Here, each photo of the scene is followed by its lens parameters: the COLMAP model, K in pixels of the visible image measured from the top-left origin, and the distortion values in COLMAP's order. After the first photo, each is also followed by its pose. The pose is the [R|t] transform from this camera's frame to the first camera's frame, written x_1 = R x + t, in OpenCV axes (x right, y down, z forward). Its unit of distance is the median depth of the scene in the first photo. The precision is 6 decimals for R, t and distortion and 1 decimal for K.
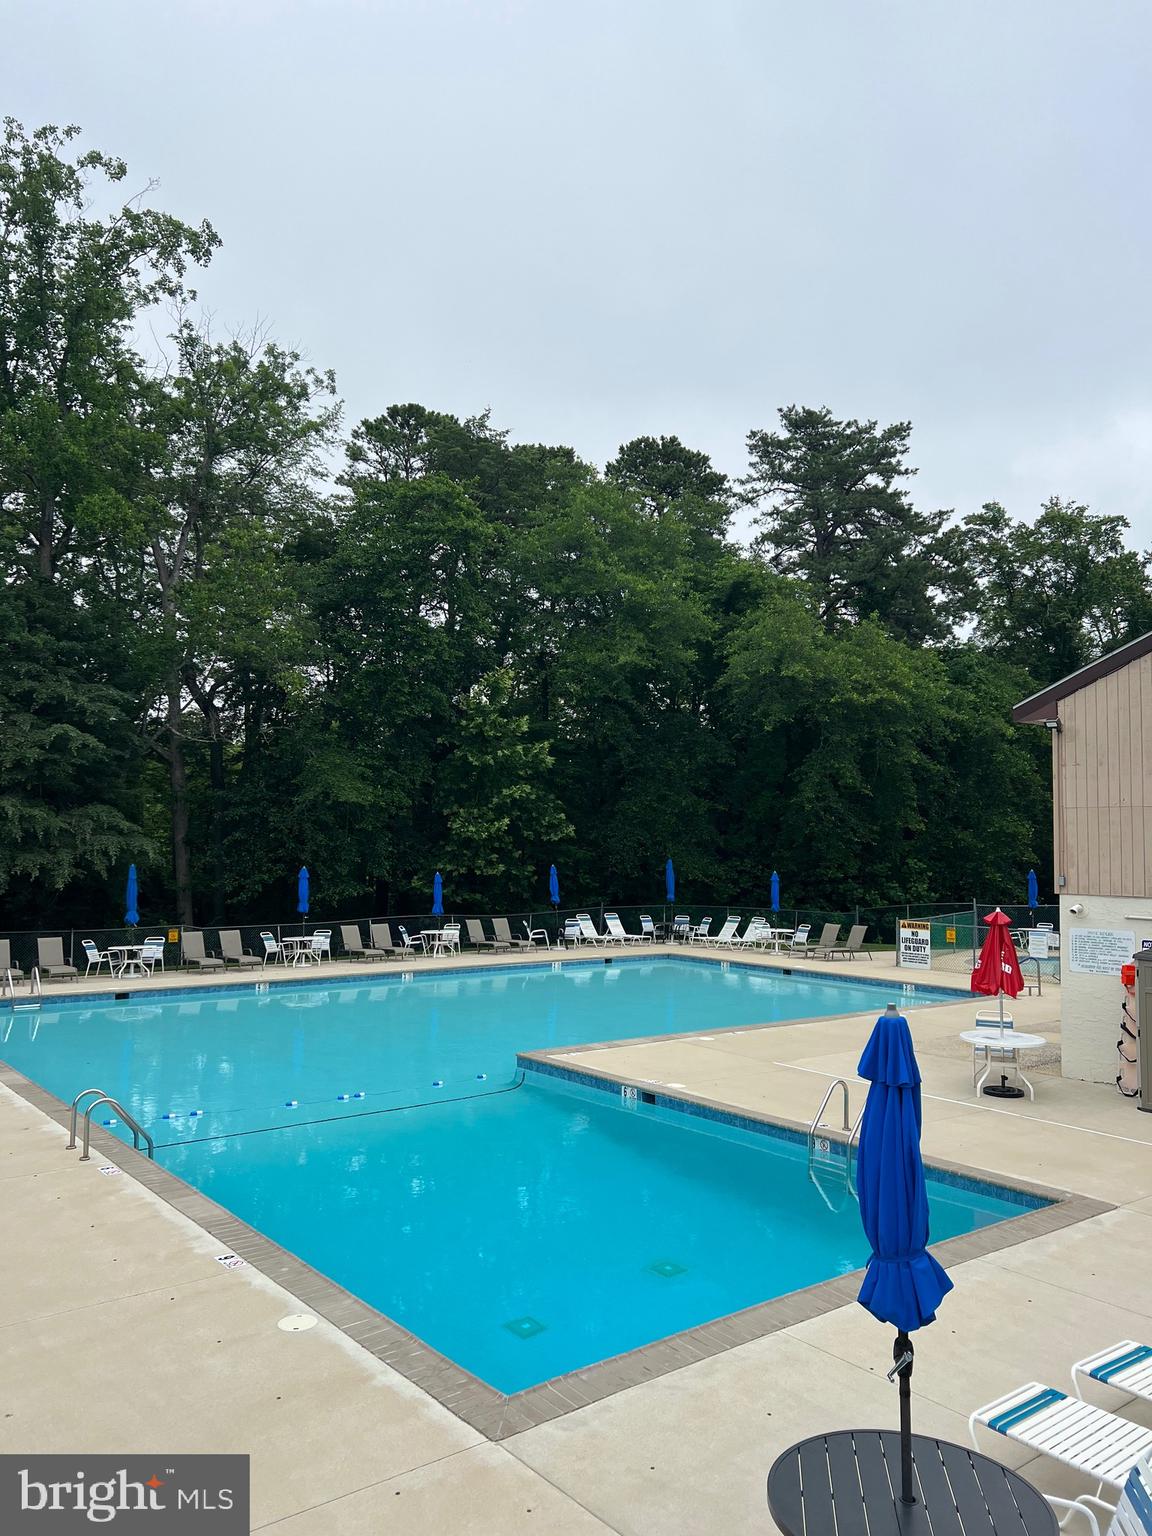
lens RADIAL K [[1154.1, 0, 583.7], [0, 1154.1, 776.0], [0, 0, 1]] dist [0.052185, -0.073749]
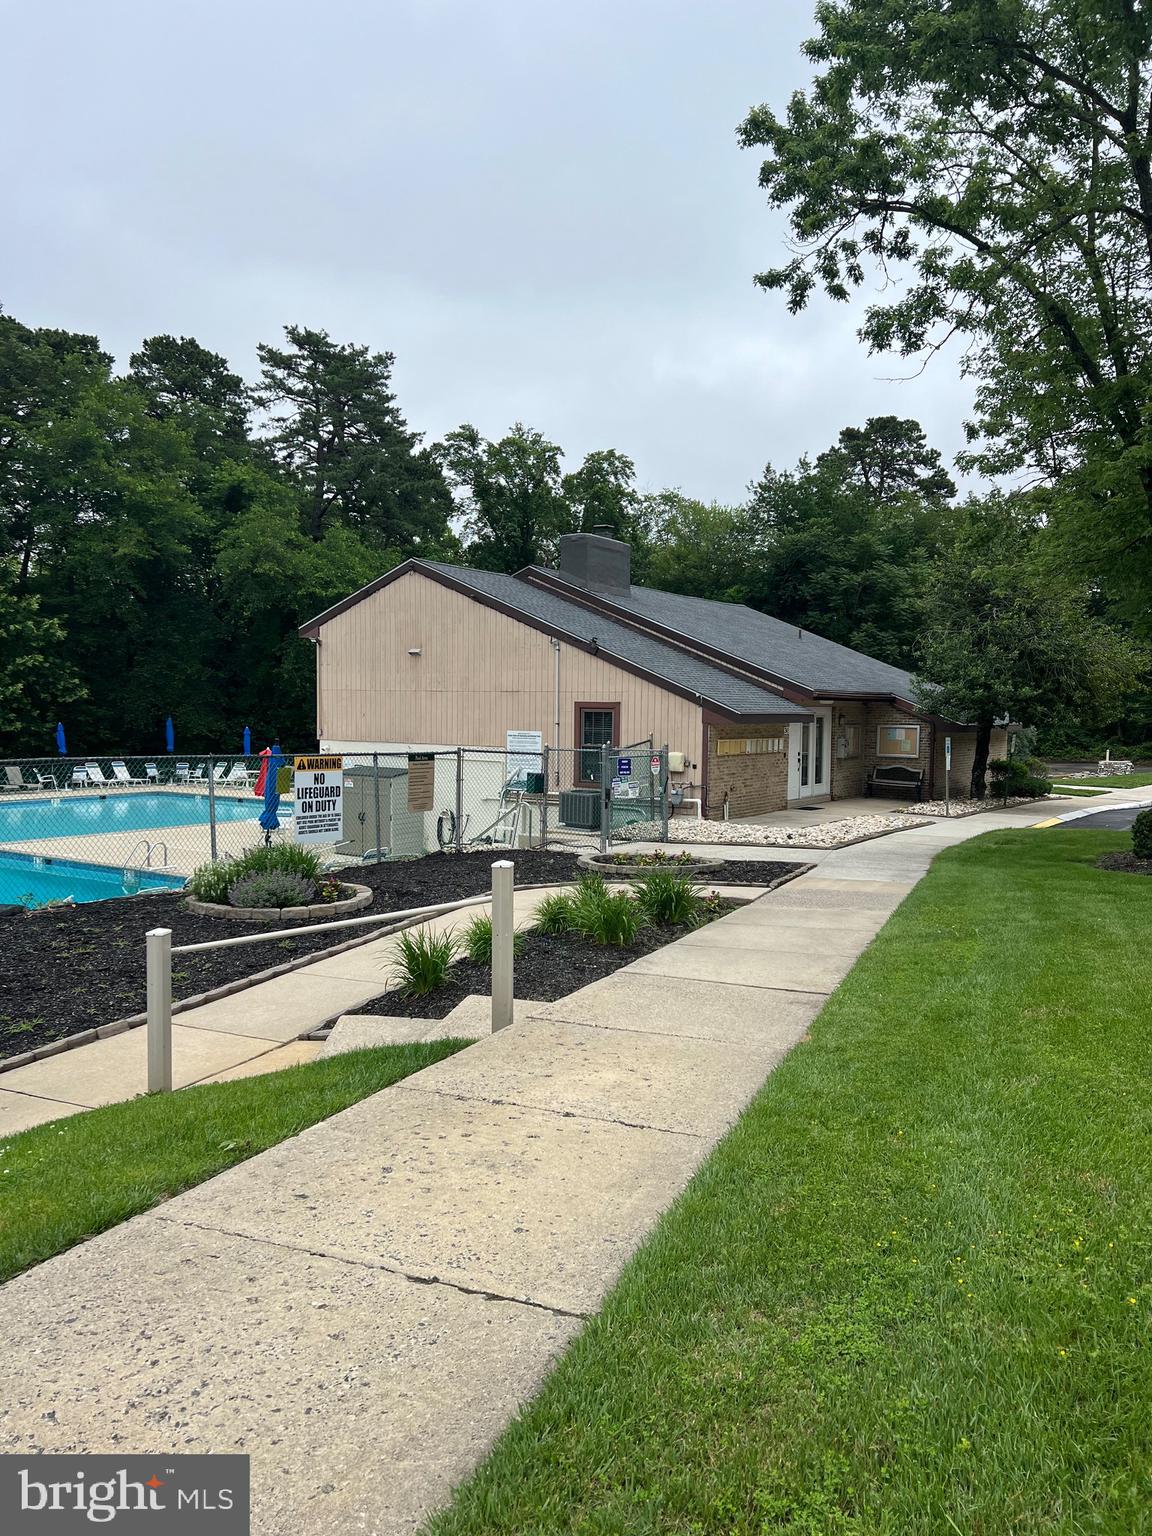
lens RADIAL K [[1154.1, 0, 583.8], [0, 1154.1, 784.6], [0, 0, 1]] dist [0.052185, -0.073749]
pose [[0.948879, -0.020253, 0.314989, 0.097382], [-0.021403, 0.991514, 0.128228, -0.024377], [-0.314913, -0.128415, 0.940393, -0.301297]]
